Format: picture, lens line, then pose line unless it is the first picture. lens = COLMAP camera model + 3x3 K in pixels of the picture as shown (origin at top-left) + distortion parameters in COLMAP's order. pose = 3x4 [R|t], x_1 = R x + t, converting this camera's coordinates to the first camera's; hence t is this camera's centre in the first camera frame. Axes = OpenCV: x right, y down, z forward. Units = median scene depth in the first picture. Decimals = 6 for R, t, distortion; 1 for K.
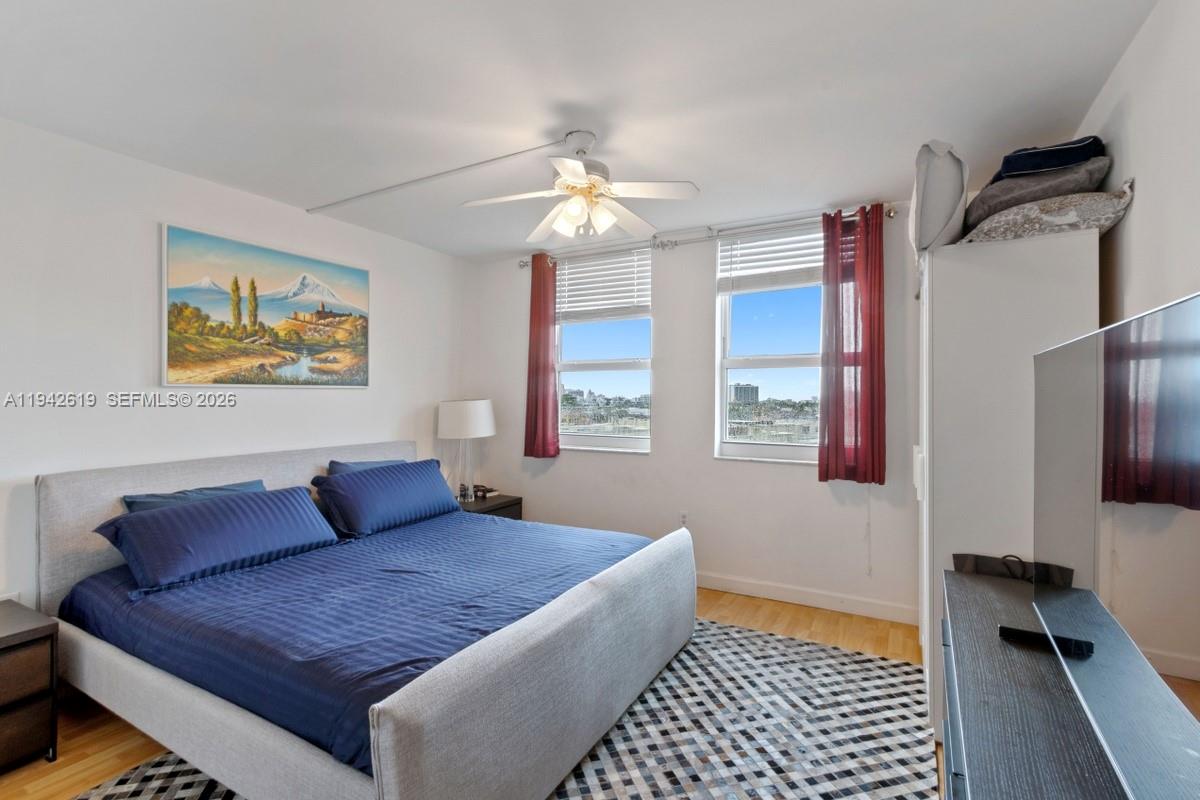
lens RADIAL K [[562.9, 0, 597.5], [0, 562.9, 398.9], [0, 0, 1]] dist [0.000057, 0.000543]
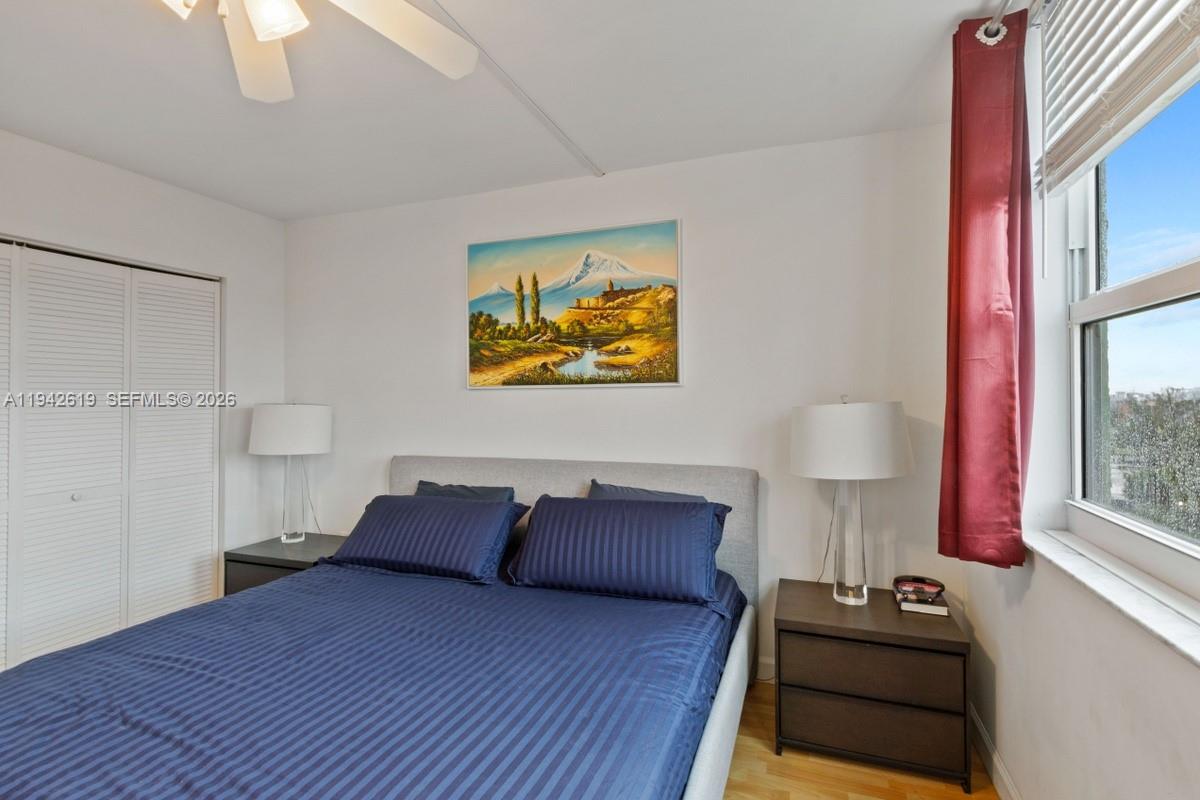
lens RADIAL K [[562.9, 0, 600.4], [0, 562.9, 392.4], [0, 0, 1]] dist [0.000057, 0.000543]
pose [[0.156064, -0.011136, -0.987684, 0.326354], [-0.000393, 0.999936, -0.011336, -0.003084], [0.987747, 0.002157, 0.156050, 0.938820]]
